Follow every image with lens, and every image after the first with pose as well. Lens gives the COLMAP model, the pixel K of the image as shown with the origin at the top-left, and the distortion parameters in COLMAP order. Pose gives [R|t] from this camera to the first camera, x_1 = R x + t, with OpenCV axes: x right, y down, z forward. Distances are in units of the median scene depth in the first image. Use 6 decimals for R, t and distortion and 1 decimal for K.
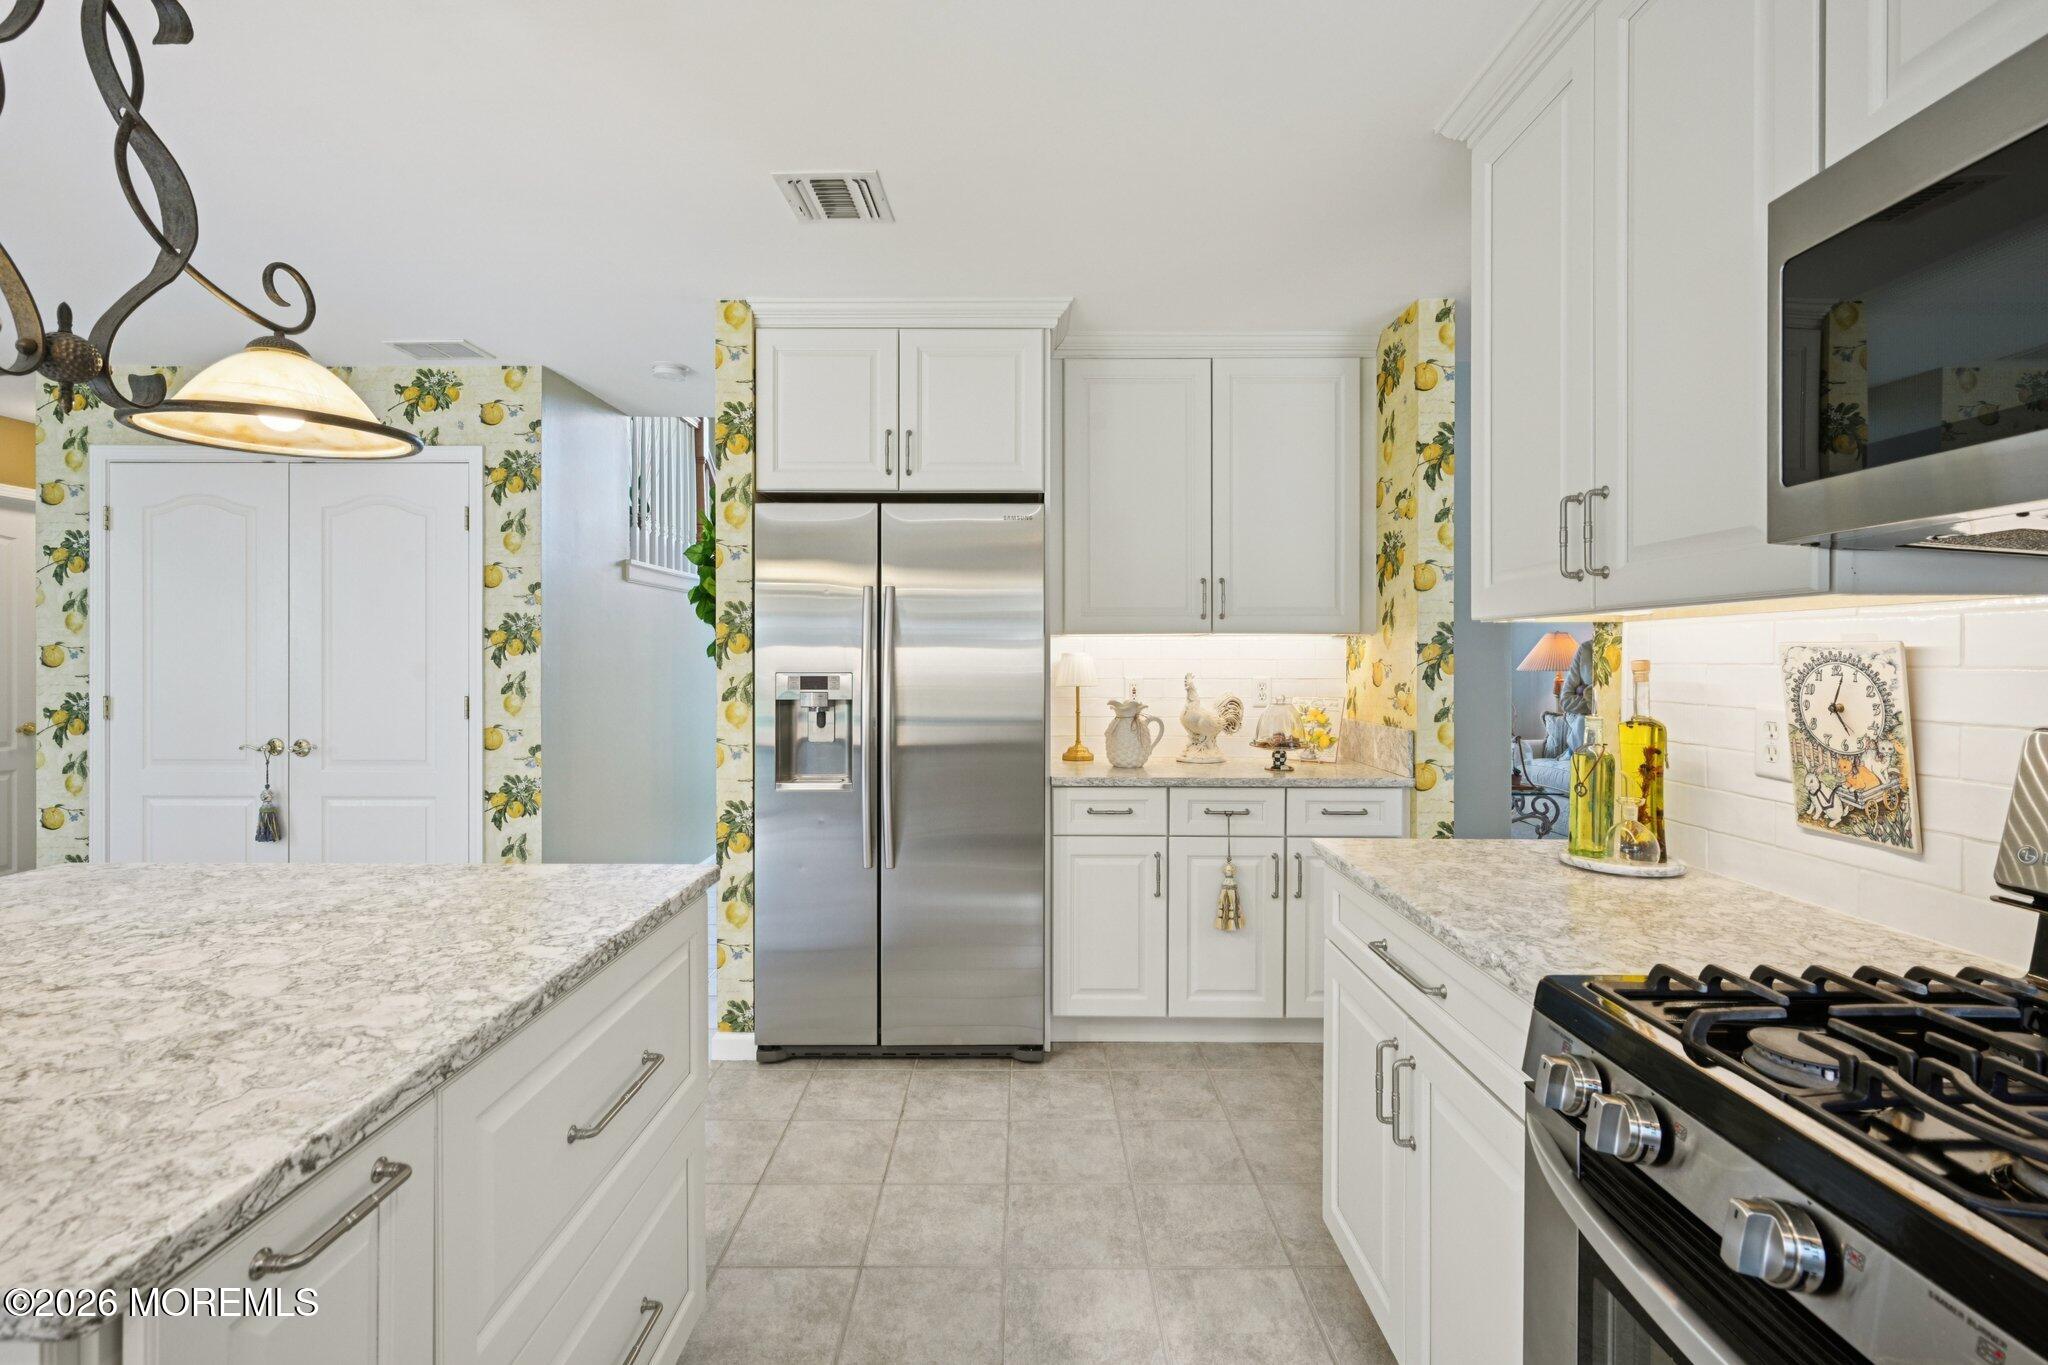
lens RADIAL K [[913.5, 0, 1025.9], [0, 913.5, 669.5], [0, 0, 1]] dist [0.000714, -0.000048]
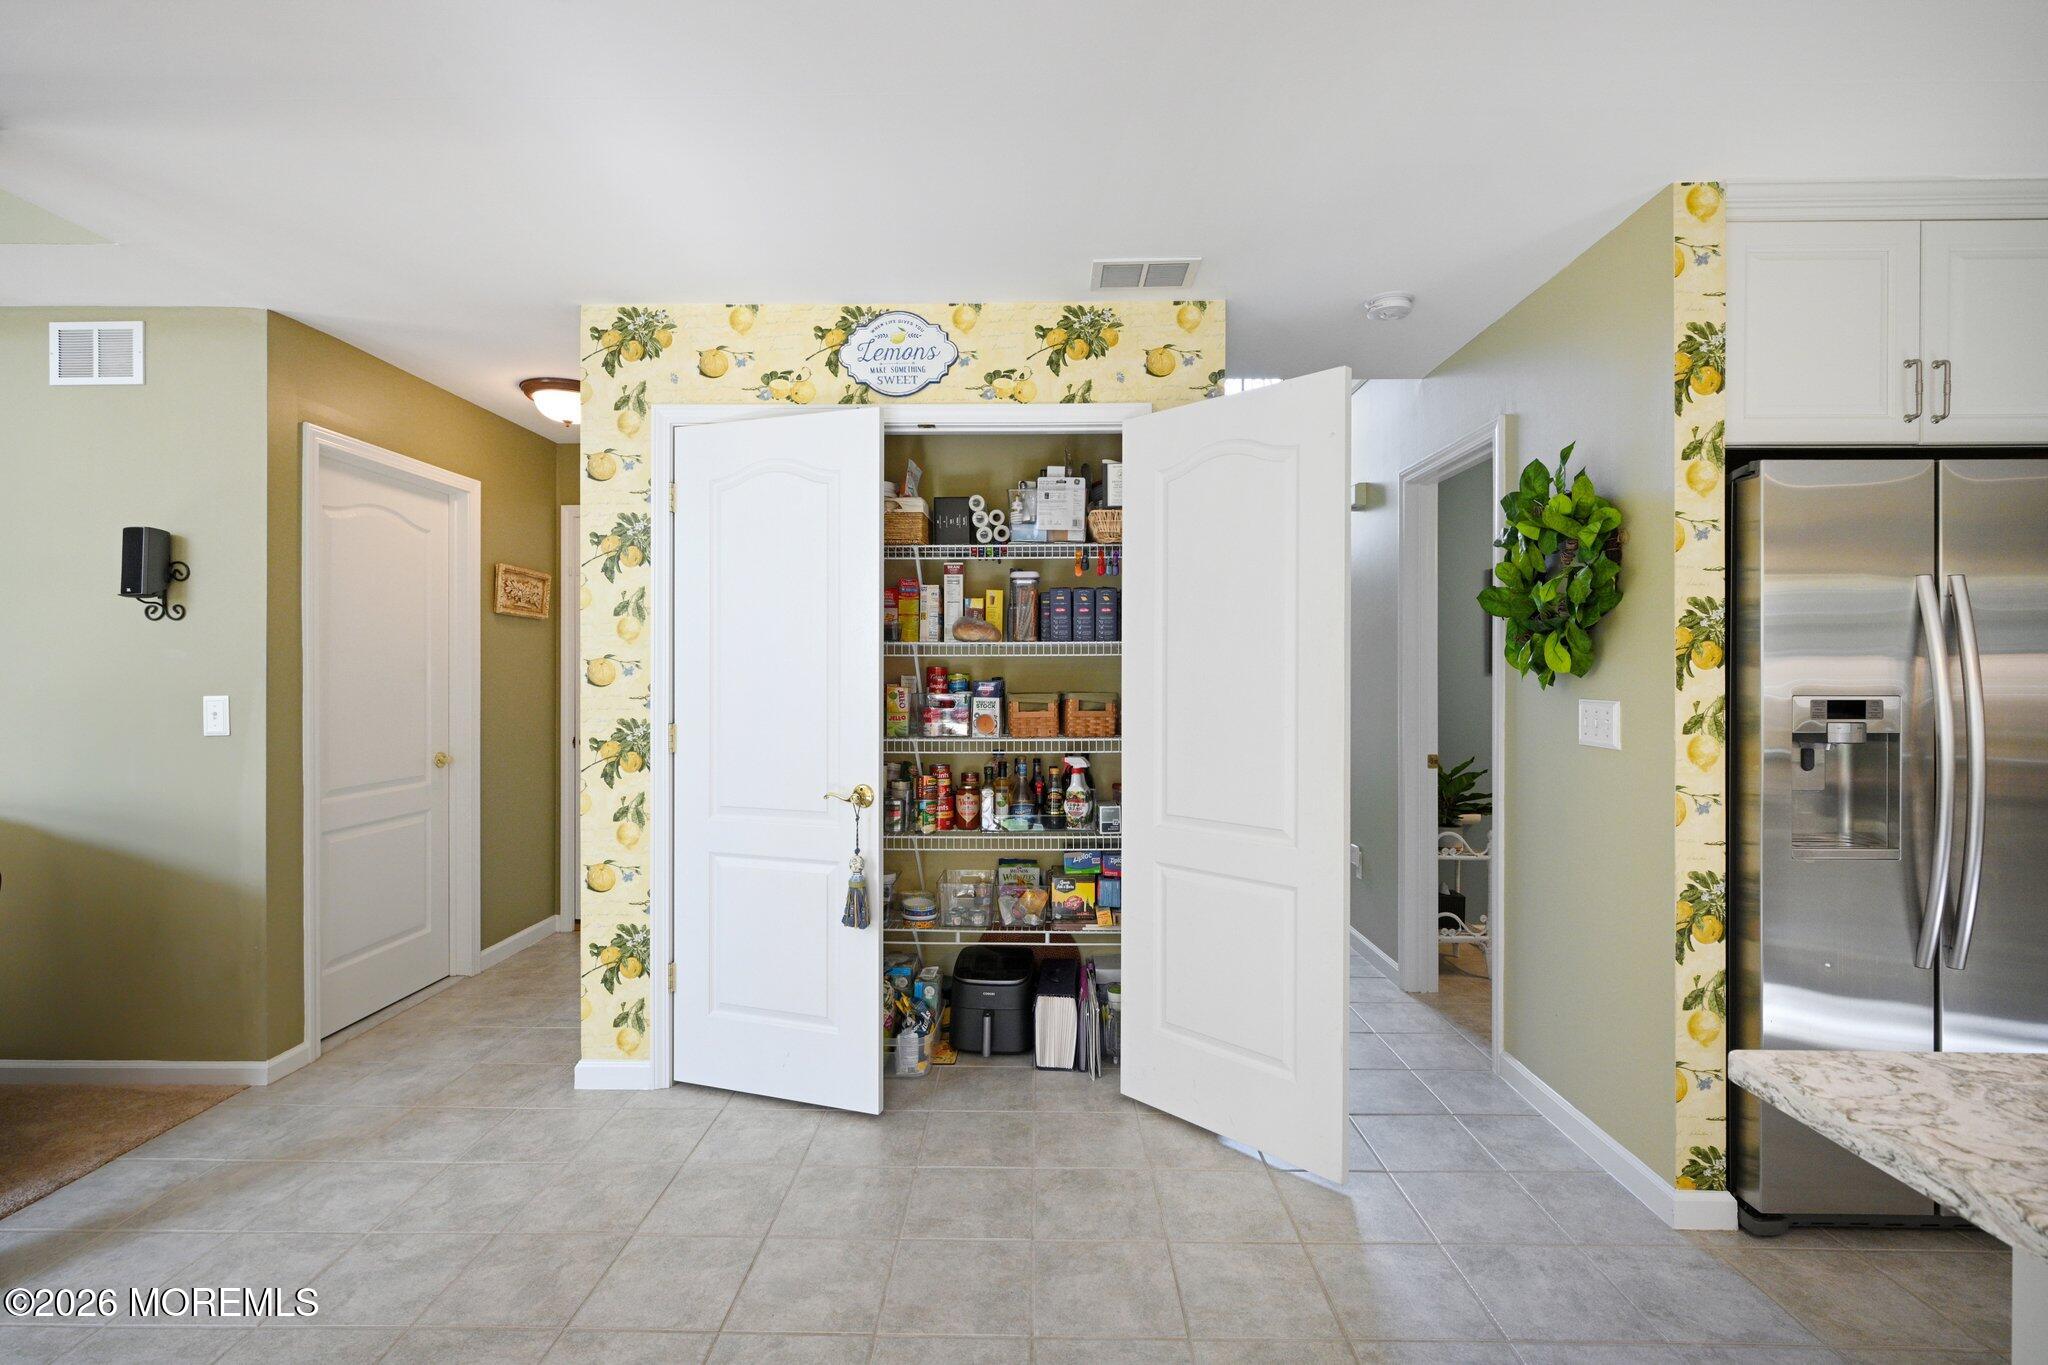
lens RADIAL K [[913.5, 0, 1017.8], [0, 913.5, 683.9], [0, 0, 1]] dist [0.000714, -0.000048]
pose [[0.999906, 0.000088, -0.013696, -0.850344], [-0.000117, 0.999998, -0.002061, -0.003860], [0.013696, 0.002062, 0.999904, 0.265539]]
